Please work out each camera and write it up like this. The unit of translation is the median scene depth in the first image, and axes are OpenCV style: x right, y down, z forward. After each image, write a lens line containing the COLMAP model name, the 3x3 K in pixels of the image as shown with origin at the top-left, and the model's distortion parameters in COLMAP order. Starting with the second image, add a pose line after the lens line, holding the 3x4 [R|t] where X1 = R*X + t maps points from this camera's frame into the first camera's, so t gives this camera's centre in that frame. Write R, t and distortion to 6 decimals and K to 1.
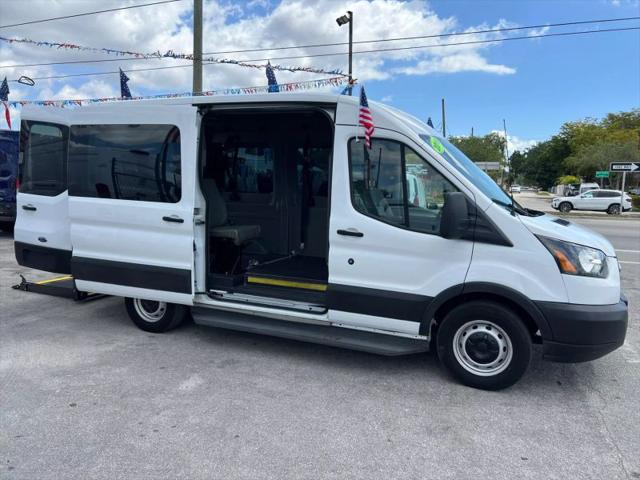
lens RADIAL K [[479.9, 0, 321.7], [0, 479.9, 249.3], [0, 0, 1]] dist [0.057970, -0.054683]
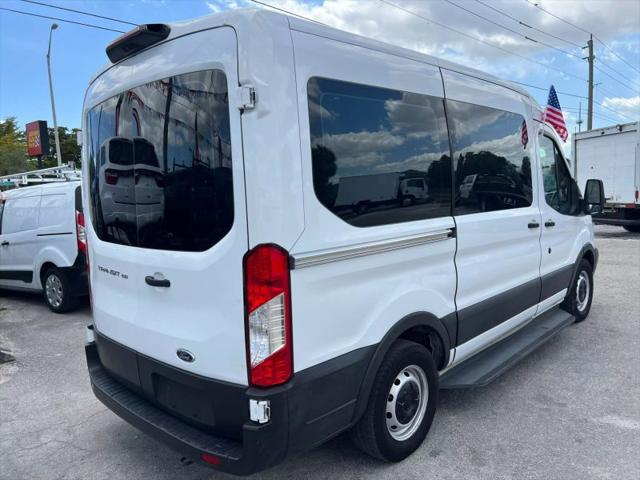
lens RADIAL K [[479.9, 0, 321.7], [0, 479.9, 249.3], [0, 0, 1]] dist [0.057970, -0.054683]
pose [[0.340183, -0.165404, 0.925698, -1.193805], [0.179015, 0.977798, 0.108928, -0.199803], [-0.923162, 0.128658, 0.362240, 1.161098]]
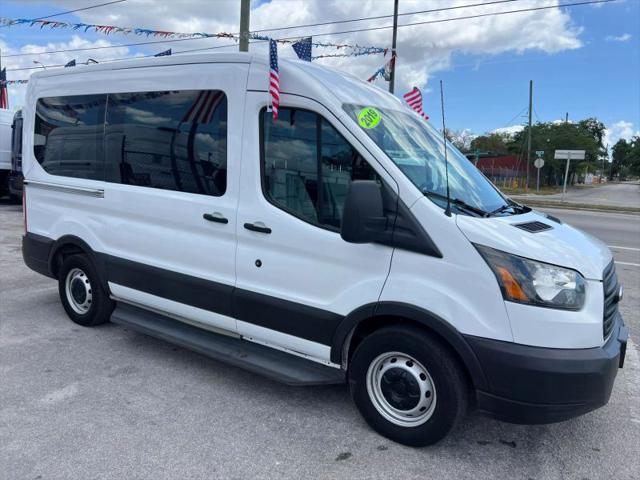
lens RADIAL K [[481.2, 0, 312.1], [0, 481.2, 250.7], [0, 0, 1]] dist [0.065814, -0.060101]
pose [[0.983635, 0.055150, -0.171526, 0.311413], [-0.049907, 0.998150, 0.034731, -0.030256], [0.173124, -0.025602, 0.984567, 0.235314]]
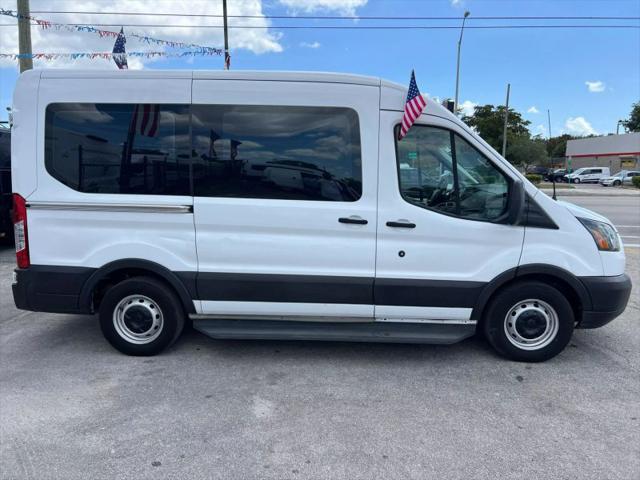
lens RADIAL K [[479.9, 0, 321.7], [0, 479.9, 249.3], [0, 0, 1]] dist [0.057970, -0.054683]
pose [[0.932392, -0.075829, 0.353405, -0.467007], [0.061985, 0.996806, 0.050347, -0.045719], [-0.356094, -0.025037, 0.934115, 0.161509]]
